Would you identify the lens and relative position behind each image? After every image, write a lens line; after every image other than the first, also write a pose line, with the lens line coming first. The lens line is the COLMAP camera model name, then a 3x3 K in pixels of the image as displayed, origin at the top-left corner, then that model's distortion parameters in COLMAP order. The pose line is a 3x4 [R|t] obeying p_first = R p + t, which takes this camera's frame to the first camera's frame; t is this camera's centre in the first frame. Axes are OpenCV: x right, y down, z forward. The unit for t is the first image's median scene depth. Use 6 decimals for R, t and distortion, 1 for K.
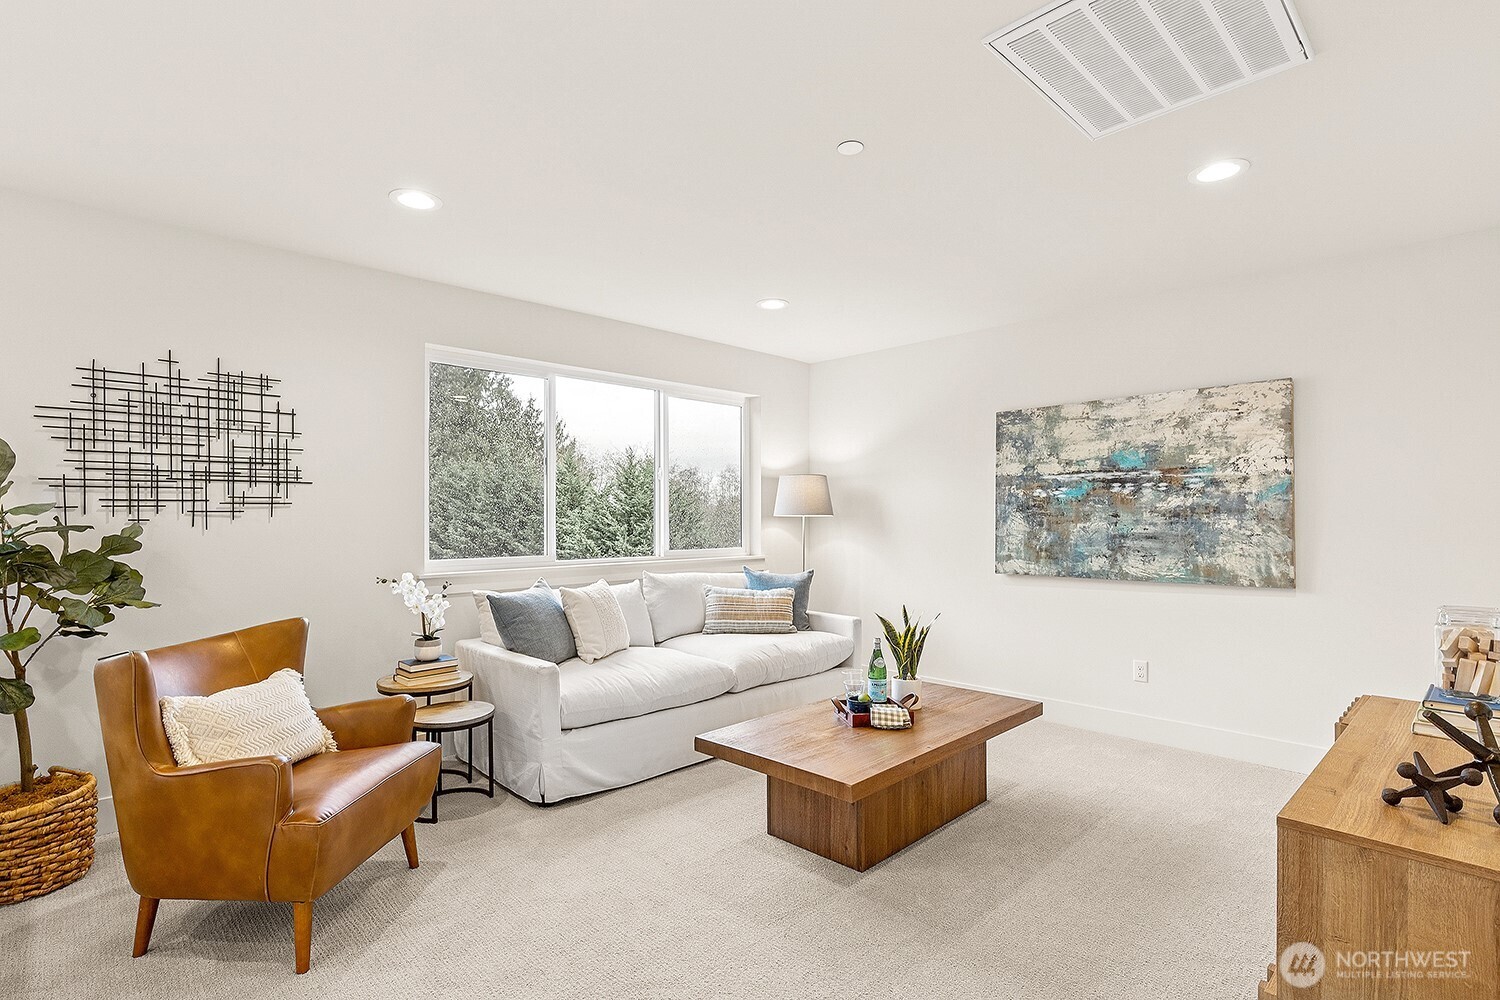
lens RADIAL K [[738.6, 0, 757.4], [0, 738.6, 506.2], [0, 0, 1]] dist [-0.000811, 0.000080]
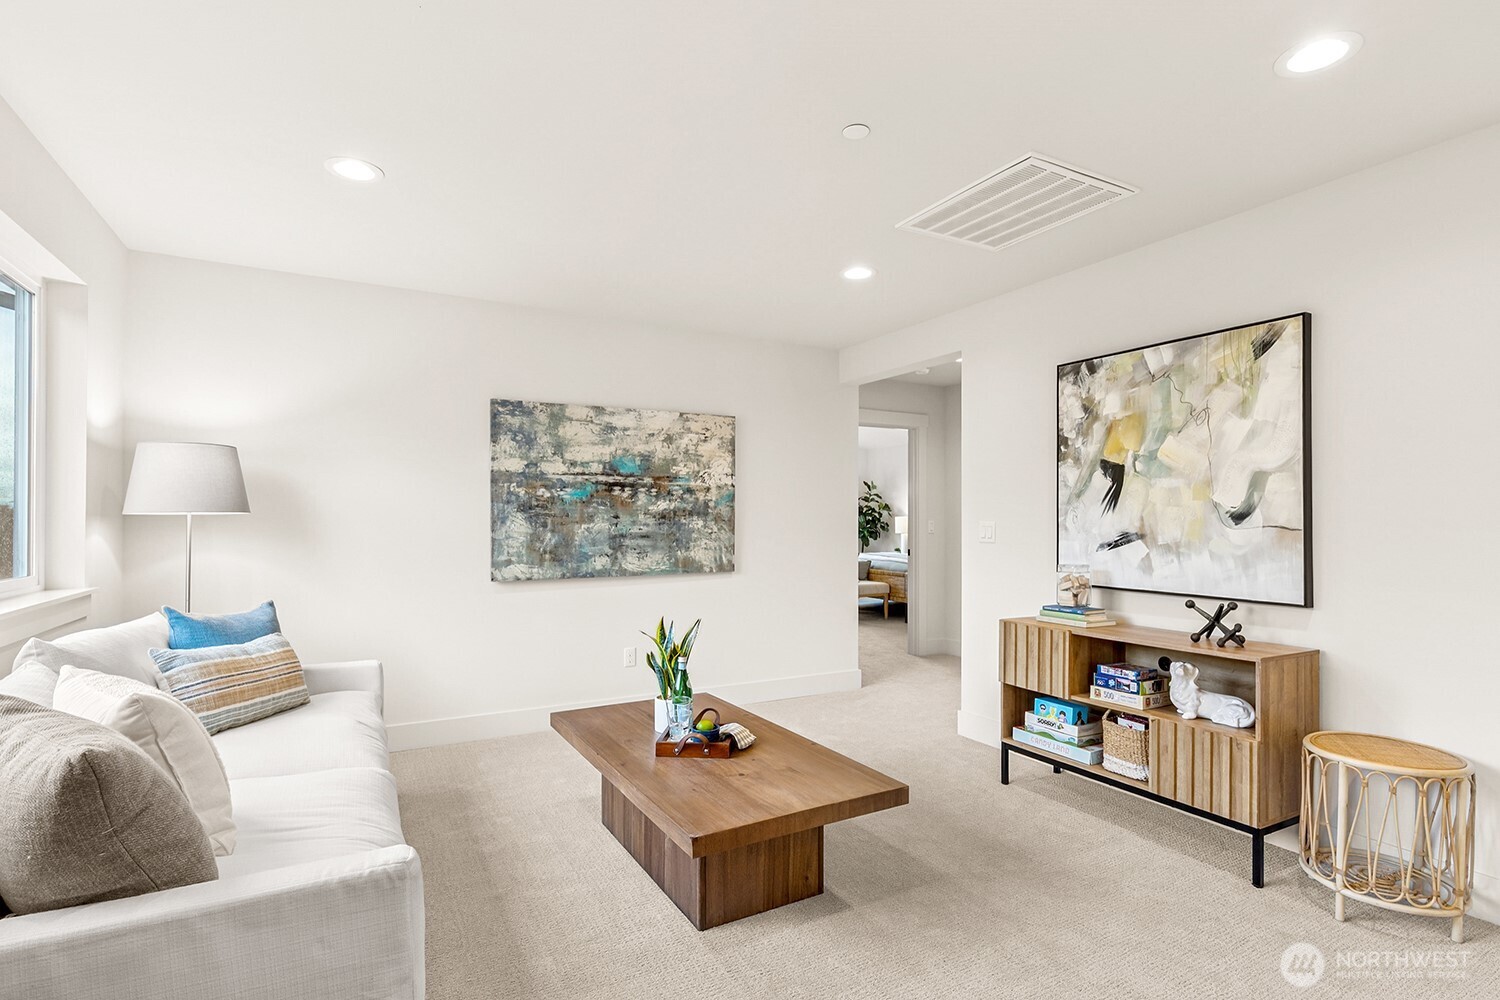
lens RADIAL K [[738.6, 0, 757.3], [0, 738.6, 511.5], [0, 0, 1]] dist [-0.000811, 0.000080]
pose [[0.252641, 0.012893, 0.967474, -0.501696], [-0.018574, 0.999792, -0.008473, 0.010082], [-0.967382, -0.015829, 0.252828, 0.528961]]
